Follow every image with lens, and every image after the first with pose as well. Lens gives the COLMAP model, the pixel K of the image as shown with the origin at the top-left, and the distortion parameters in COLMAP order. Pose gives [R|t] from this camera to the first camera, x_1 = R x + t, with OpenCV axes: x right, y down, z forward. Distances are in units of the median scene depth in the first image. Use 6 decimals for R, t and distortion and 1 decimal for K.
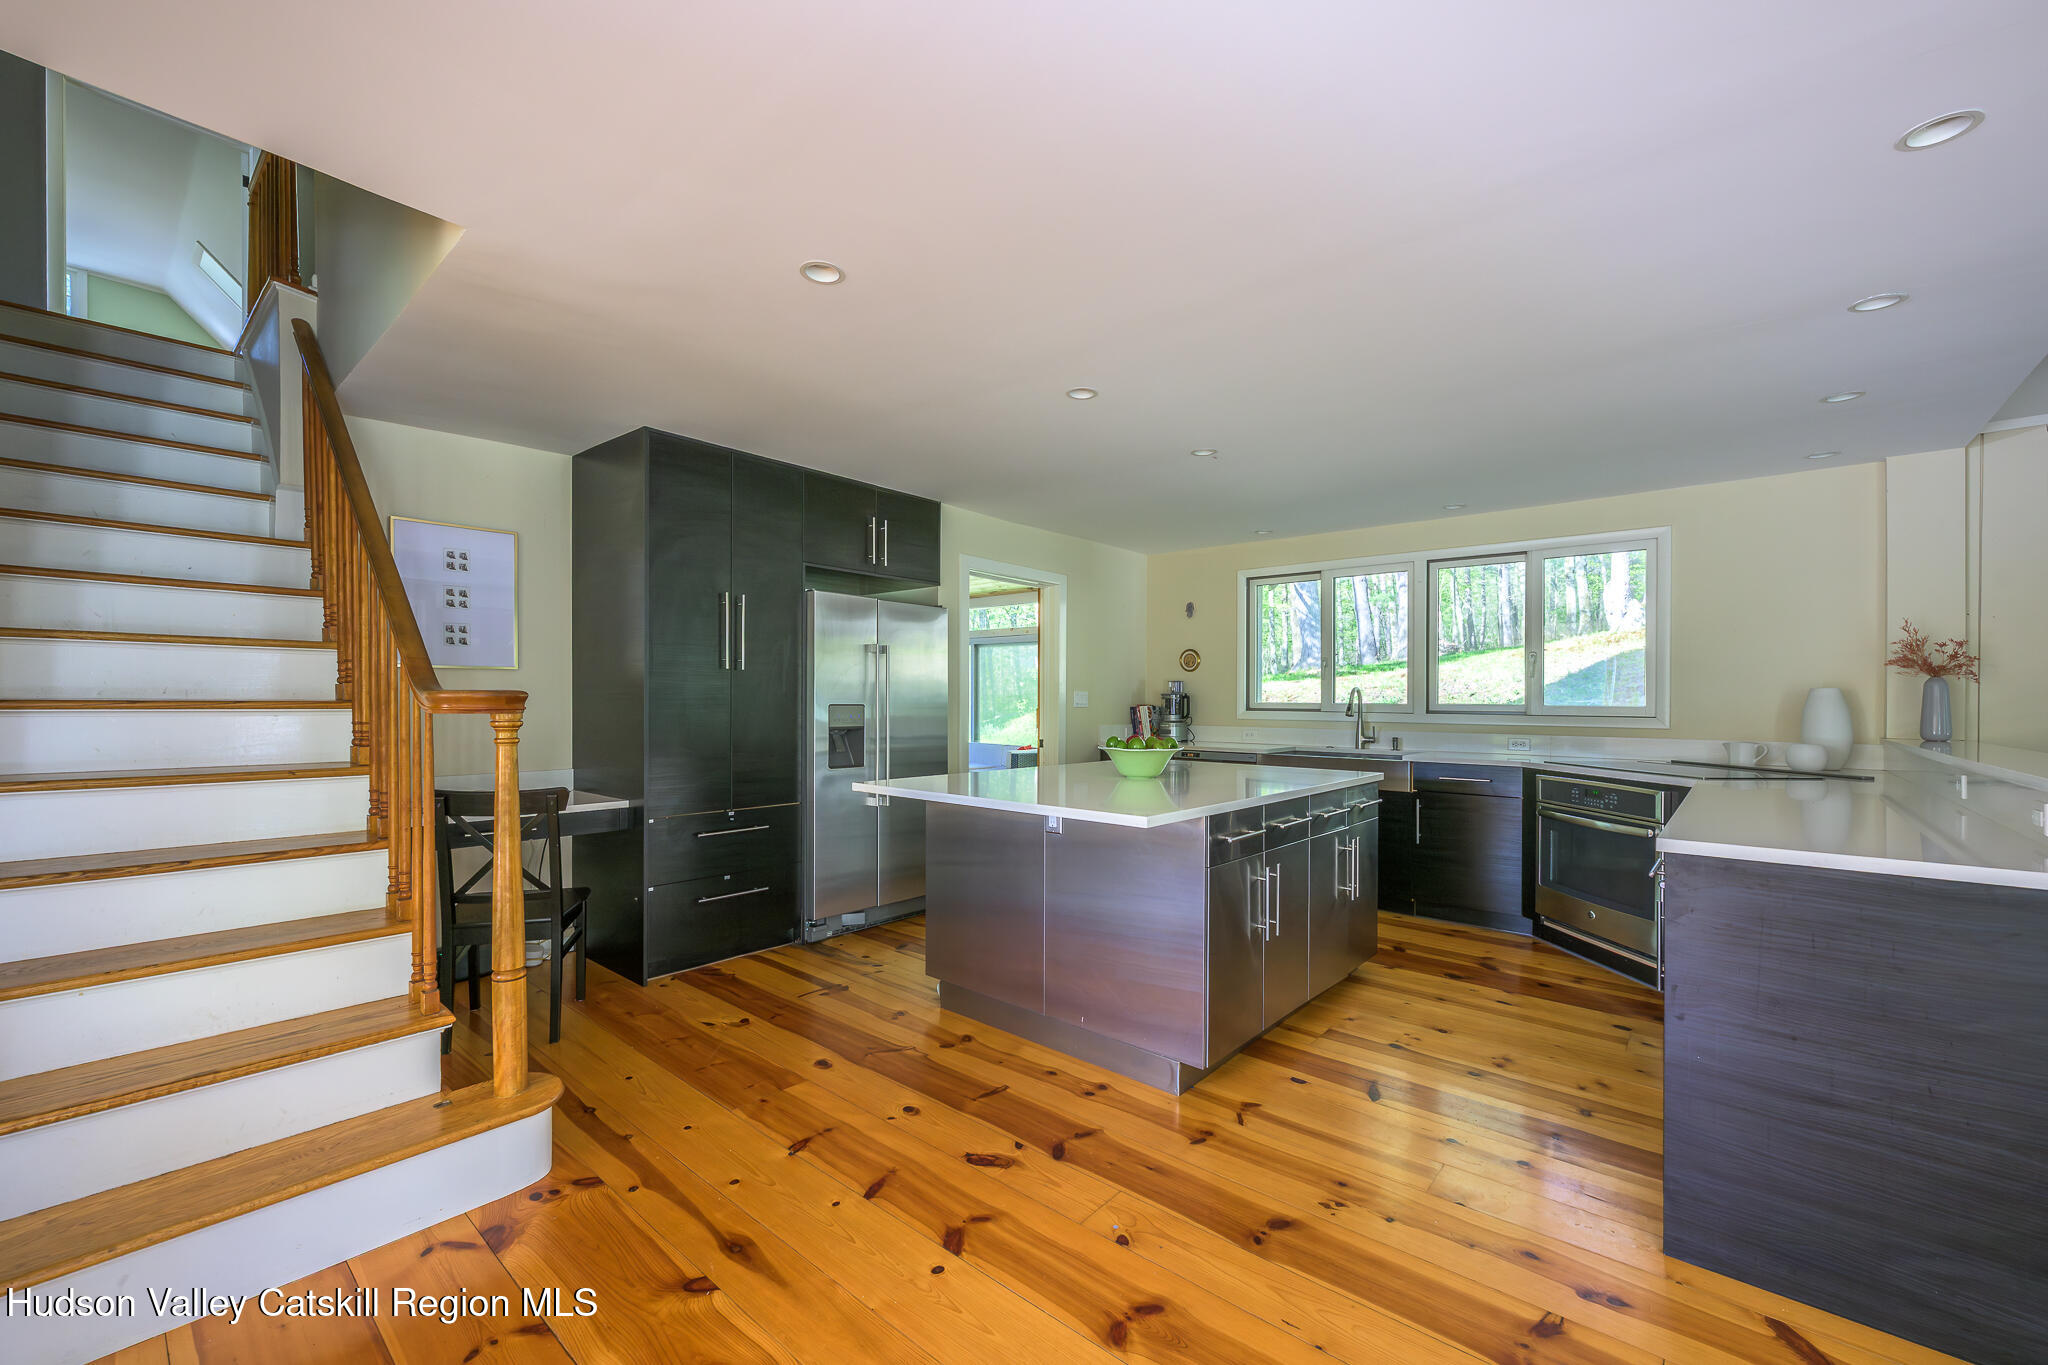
lens RADIAL K [[823.5, 0, 1016.5], [0, 823.5, 723.1], [0, 0, 1]] dist [0.000999, 0.000135]
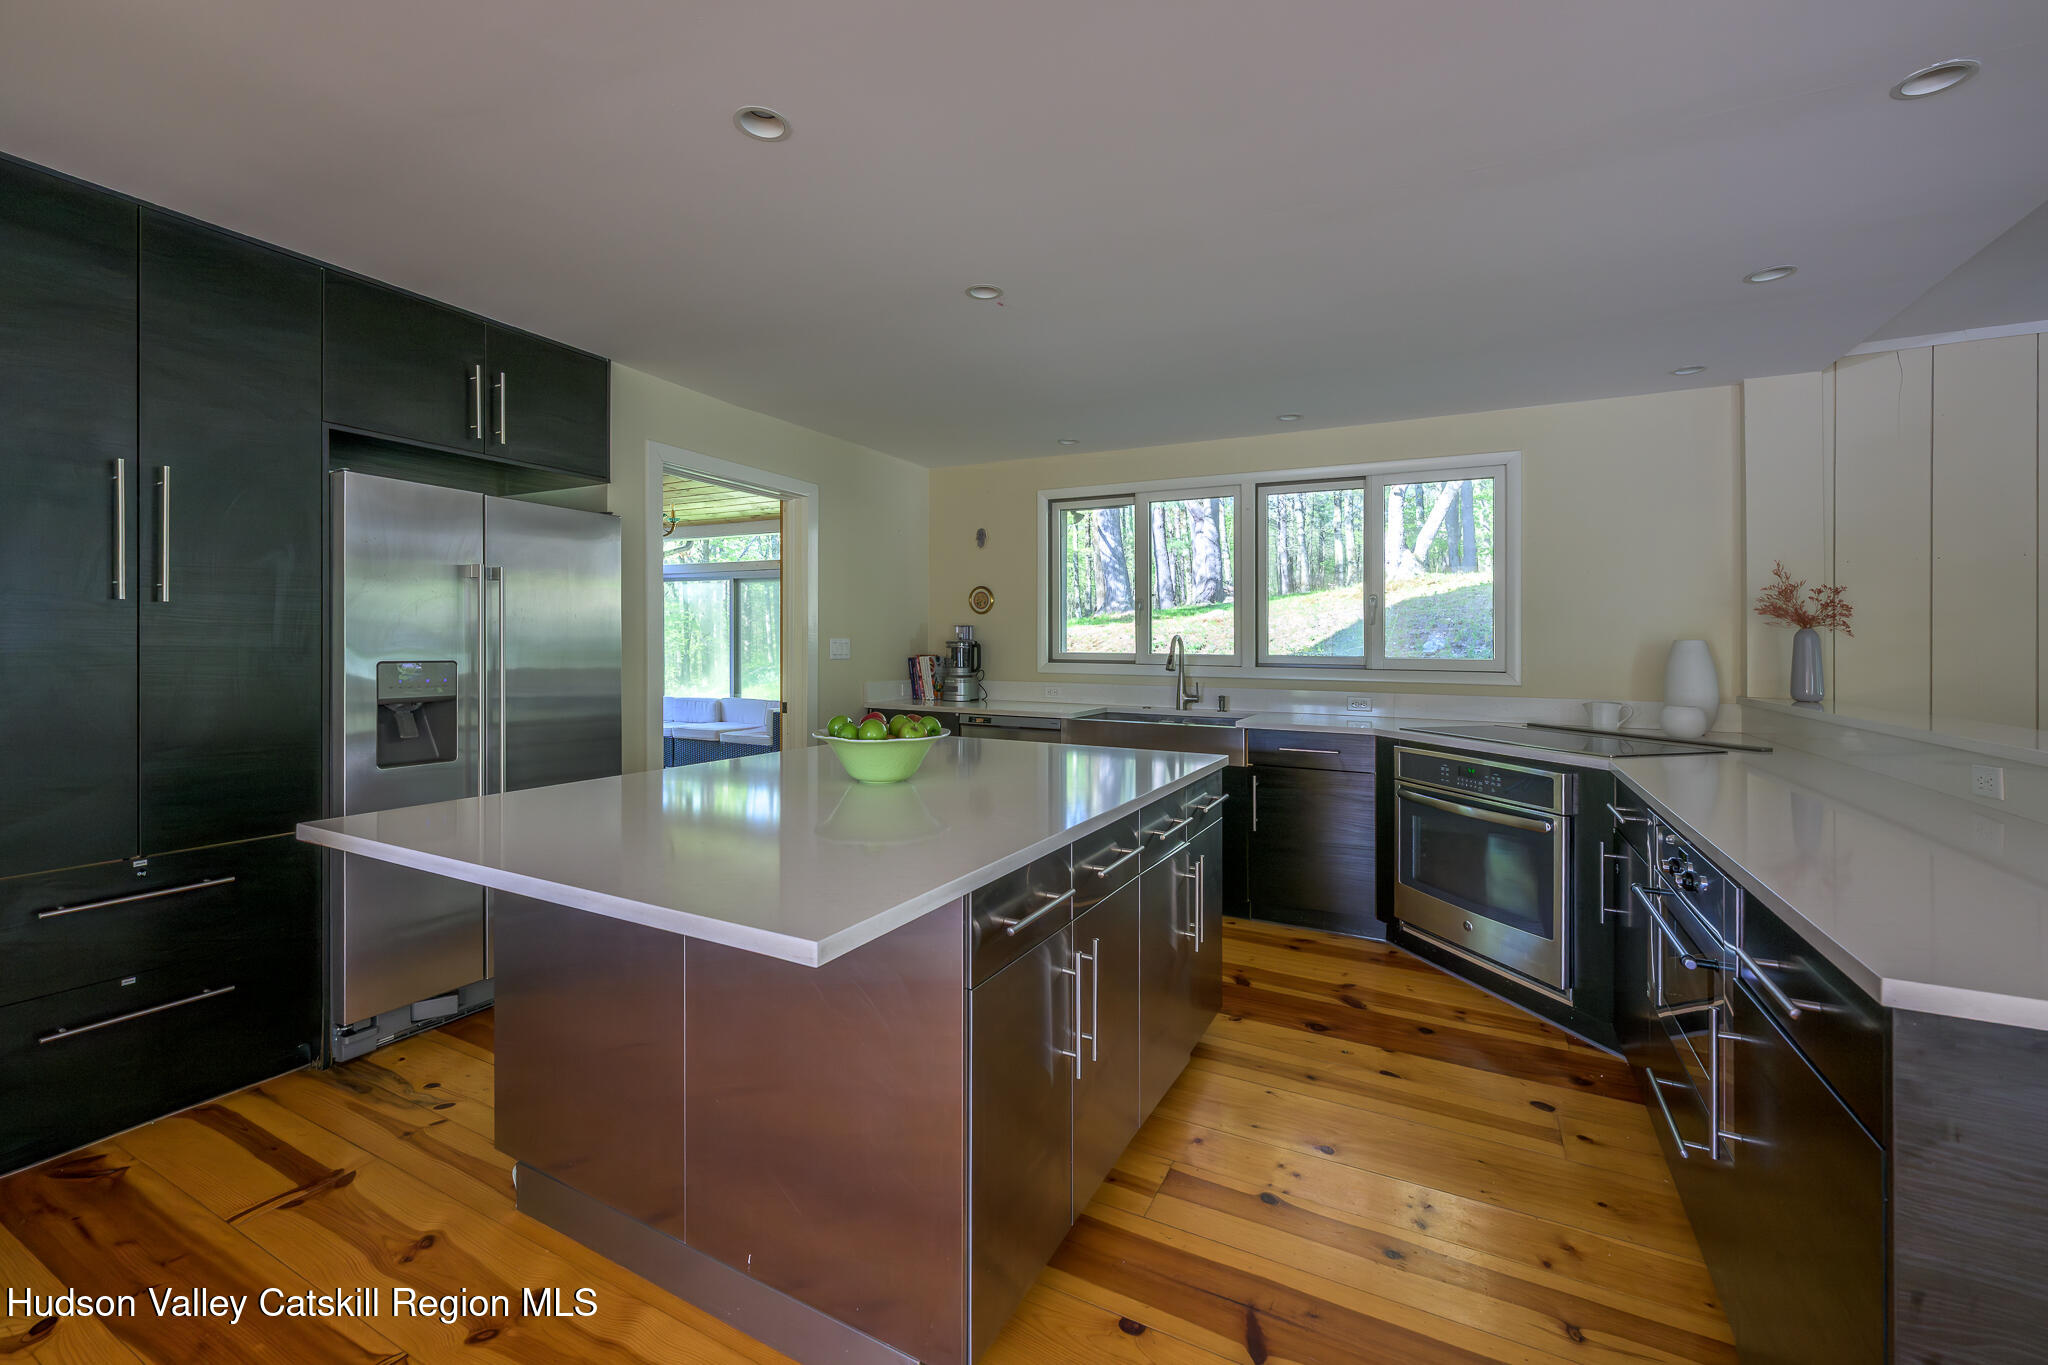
lens RADIAL K [[835.1, 0, 1027.8], [0, 835.1, 659.9], [0, 0, 1]] dist [-0.001407, -0.000110]
pose [[0.970602, -0.003145, 0.240668, 0.078629], [0.004893, 0.999966, -0.006665, -0.016093], [-0.240639, 0.007647, 0.970585, 0.265289]]
